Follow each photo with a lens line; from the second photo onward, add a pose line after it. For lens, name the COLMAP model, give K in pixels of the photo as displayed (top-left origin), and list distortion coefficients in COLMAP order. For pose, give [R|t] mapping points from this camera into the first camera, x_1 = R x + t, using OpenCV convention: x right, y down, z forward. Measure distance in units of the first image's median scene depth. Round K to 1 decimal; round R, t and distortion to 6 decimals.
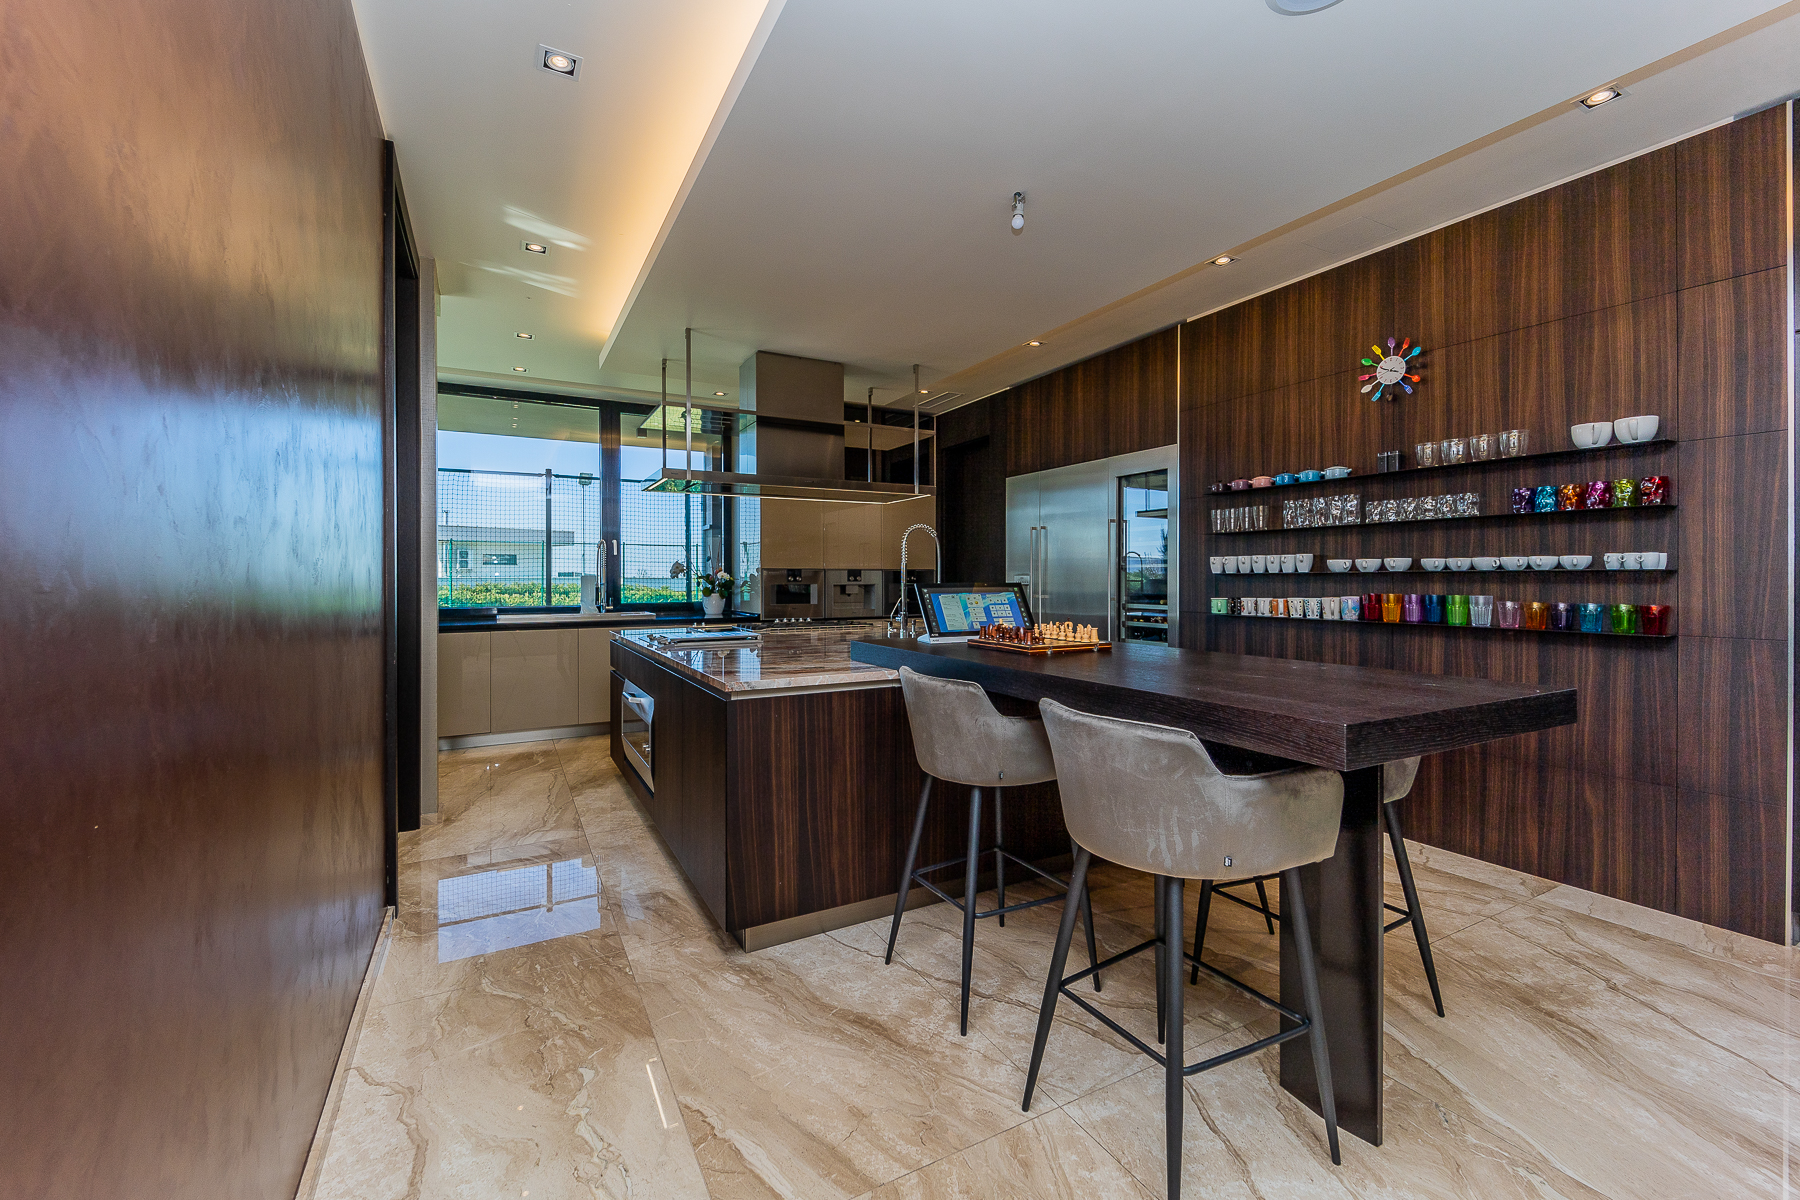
lens RADIAL K [[719.6, 0, 896.3], [0, 719.6, 590.7], [0, 0, 1]] dist [0.019486, -0.000215]
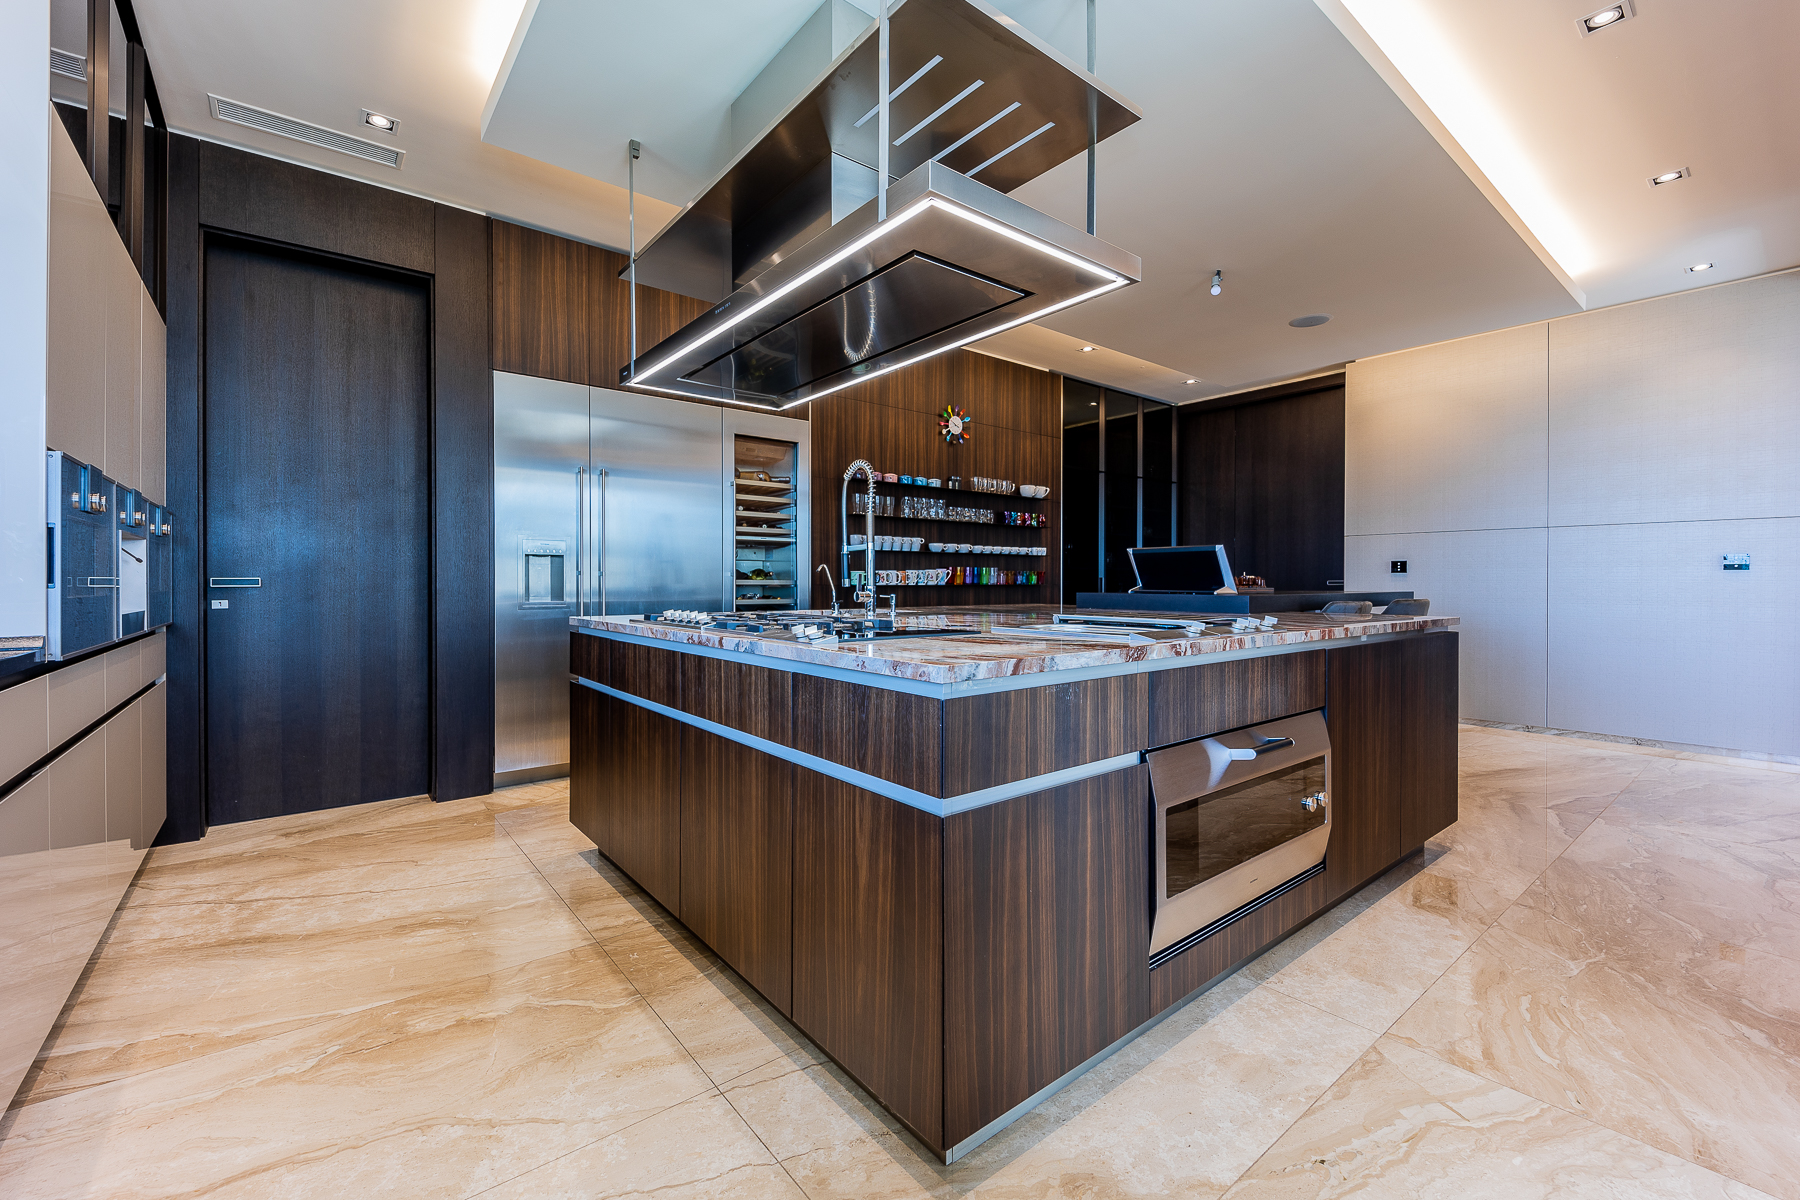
lens RADIAL K [[719.6, 0, 896.3], [0, 719.6, 590.7], [0, 0, 1]] dist [0.019486, -0.000215]
pose [[-0.157906, -0.022349, 0.987201, -0.839805], [0.004963, 0.999713, 0.023426, 0.017993], [-0.987442, 0.008599, -0.157750, 1.363048]]
